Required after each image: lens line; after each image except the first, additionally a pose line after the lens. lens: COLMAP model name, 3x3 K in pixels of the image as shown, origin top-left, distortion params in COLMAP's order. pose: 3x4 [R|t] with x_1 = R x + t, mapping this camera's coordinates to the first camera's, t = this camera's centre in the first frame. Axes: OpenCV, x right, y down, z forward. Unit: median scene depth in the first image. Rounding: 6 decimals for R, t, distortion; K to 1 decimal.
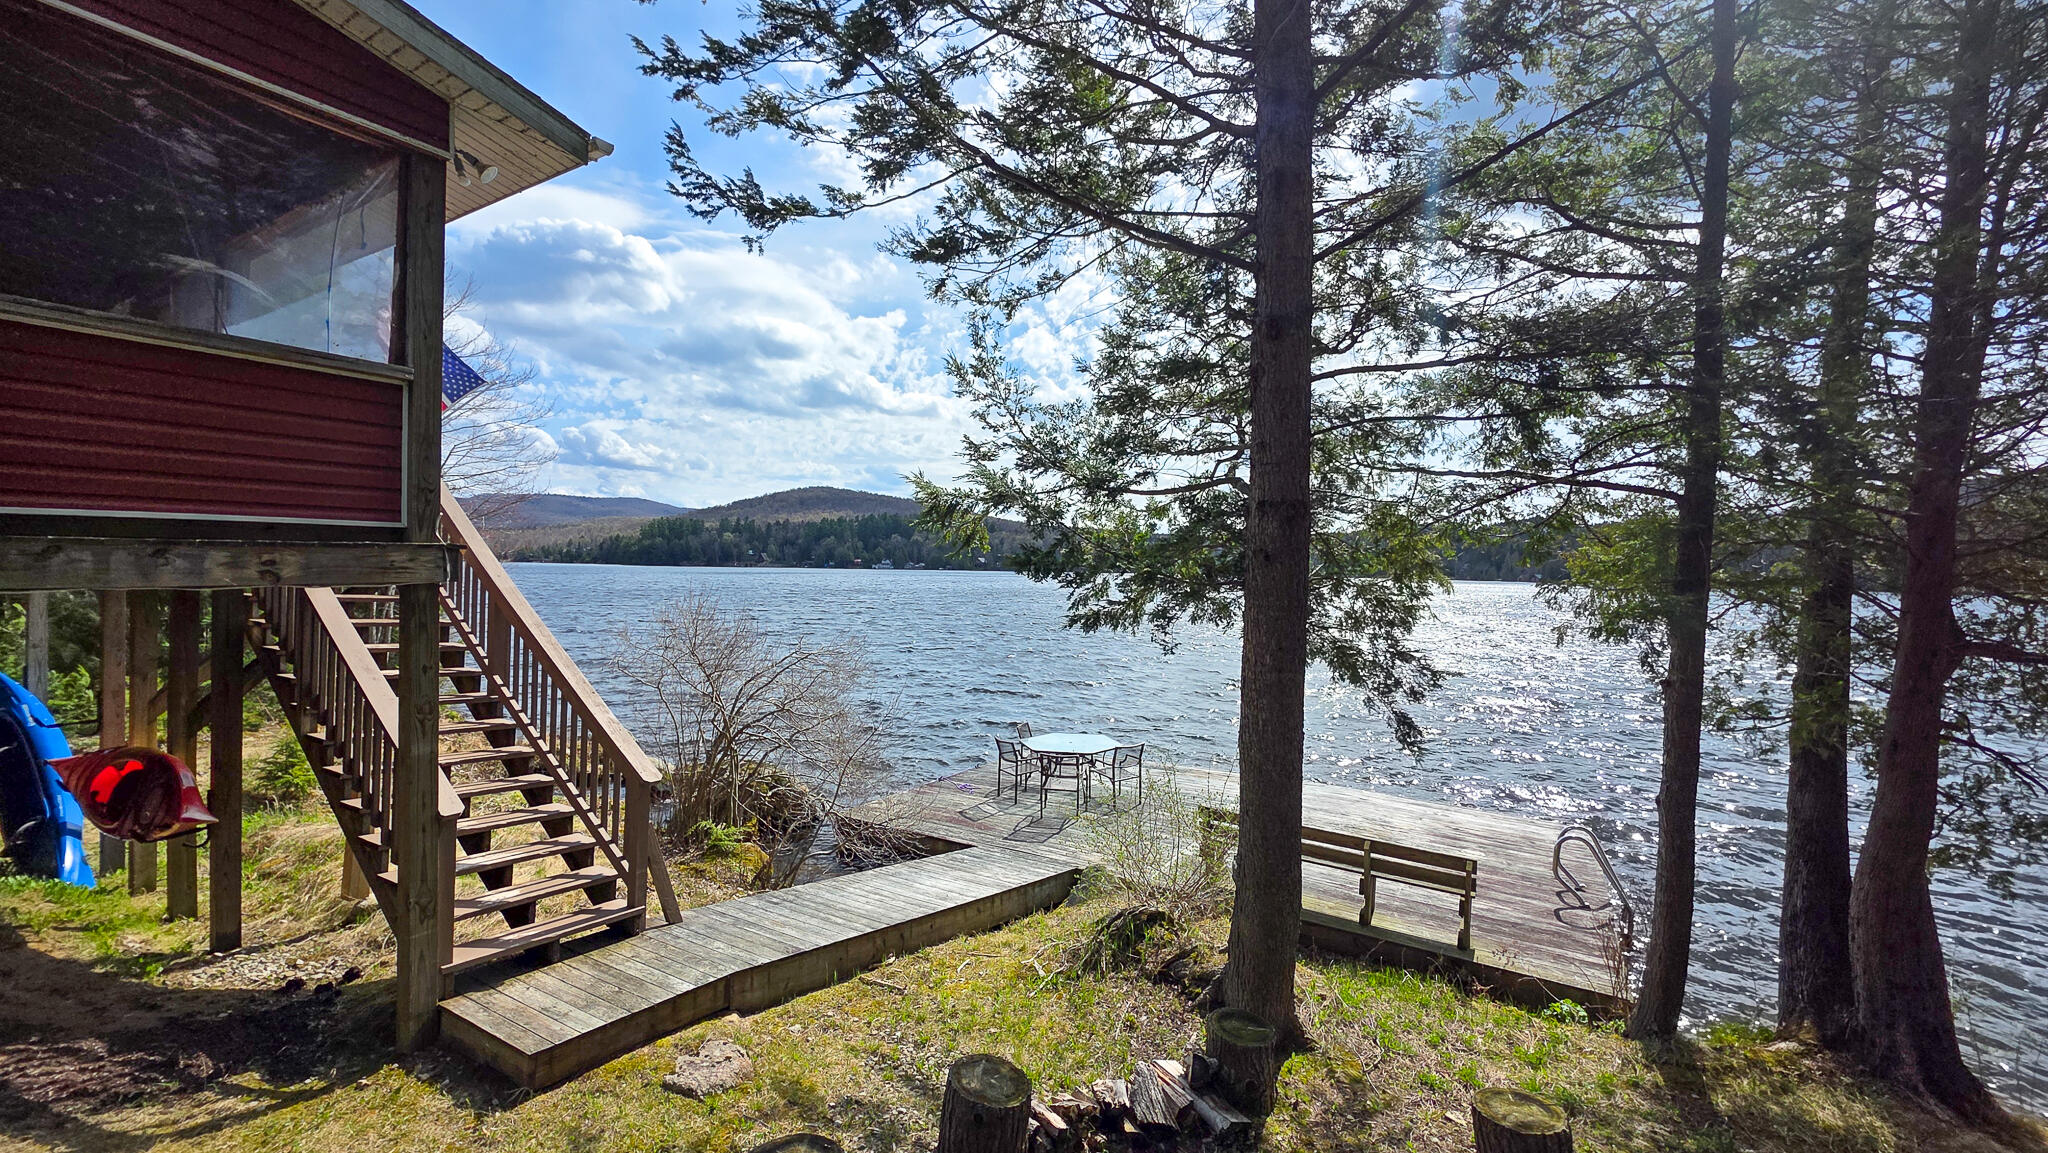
lens RADIAL K [[806.3, 0, 1029.9], [0, 806.3, 572.2], [0, 0, 1]] dist [-0.001334, -0.000082]
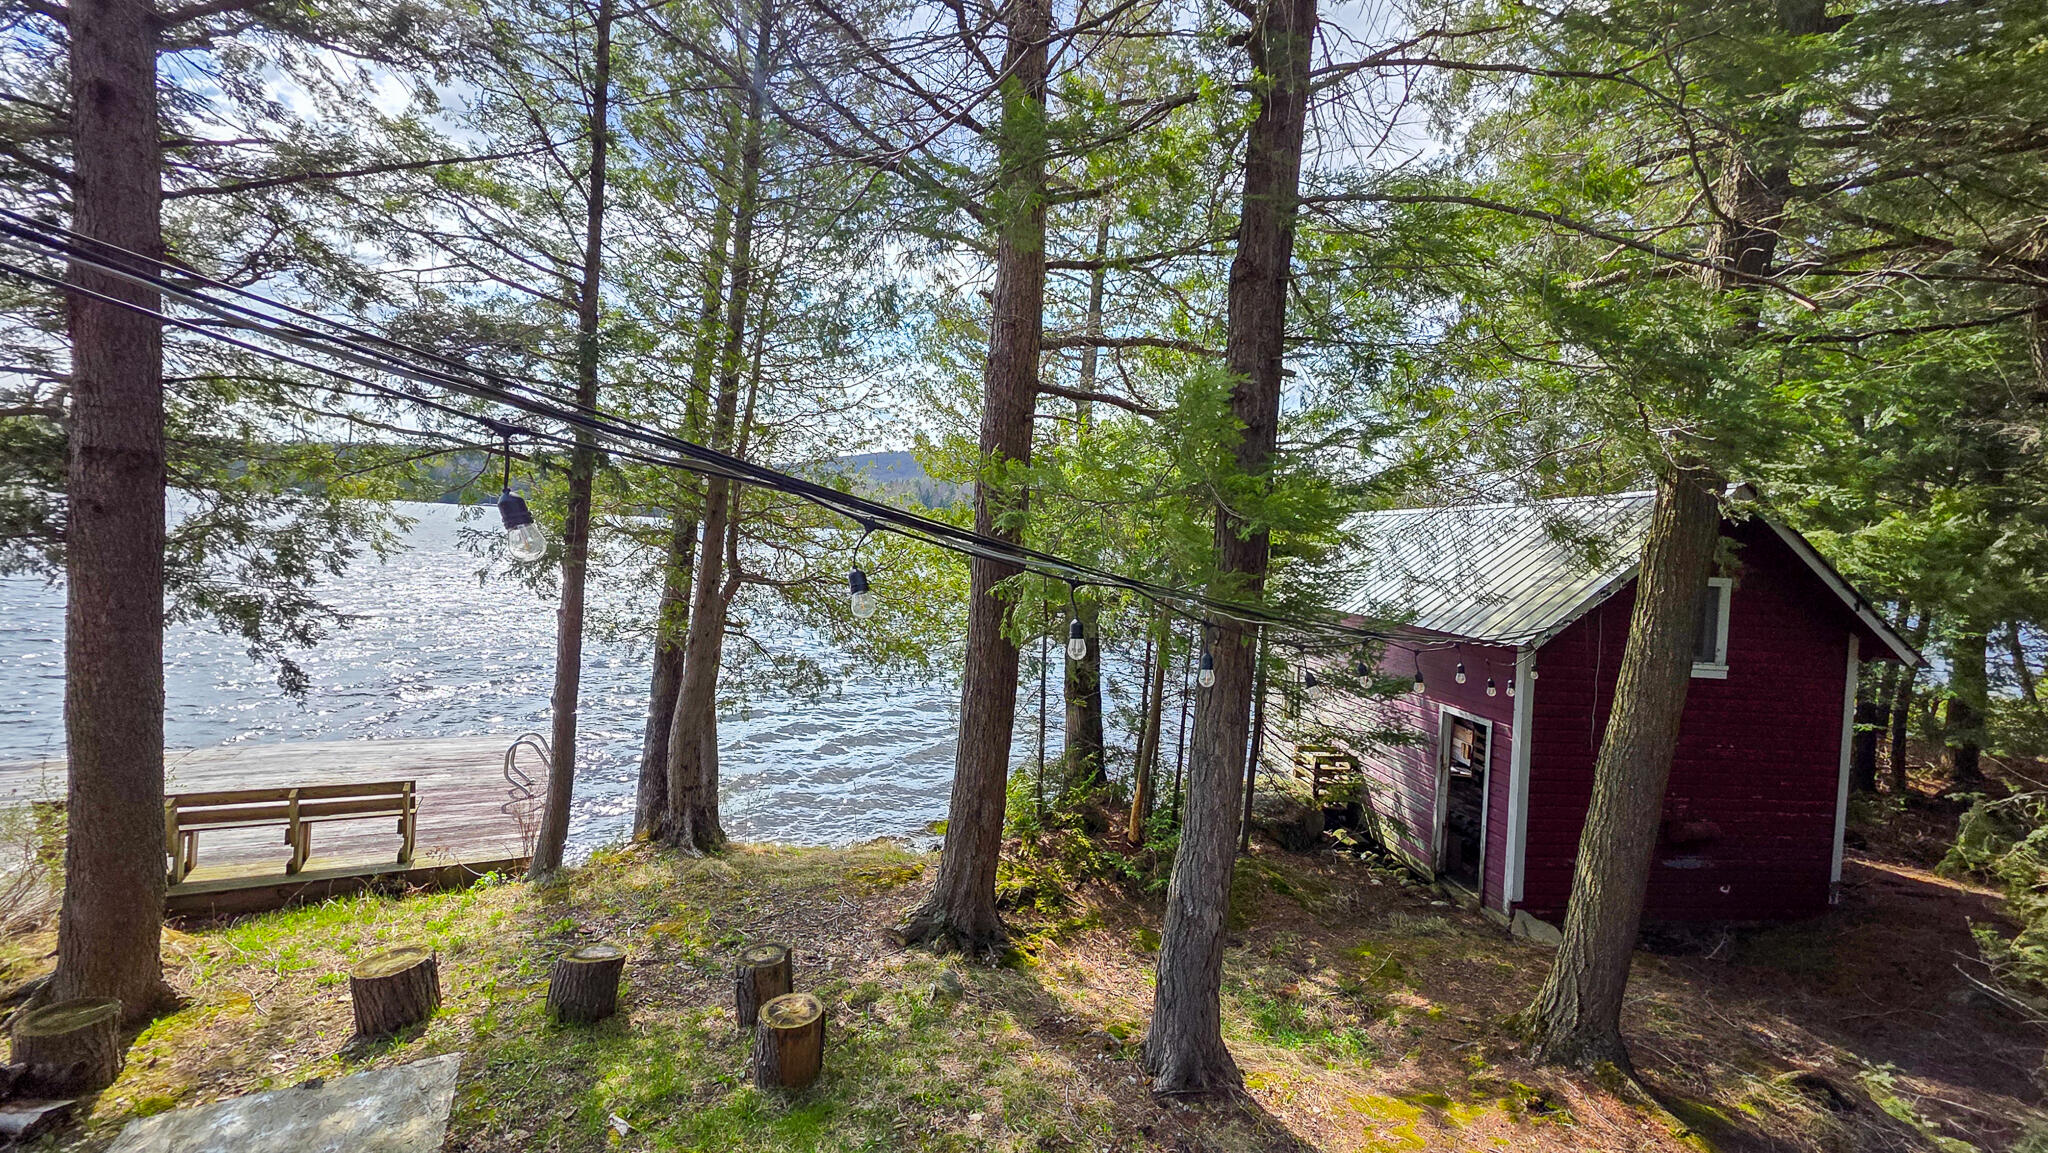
lens RADIAL K [[806.3, 0, 1029.9], [0, 806.3, 572.2], [0, 0, 1]] dist [-0.001334, -0.000082]
pose [[0.486428, -0.030563, 0.873186, 0.007850], [-0.053339, 0.996485, 0.064592, -0.046557], [-0.872091, -0.077994, 0.483088, -0.264411]]
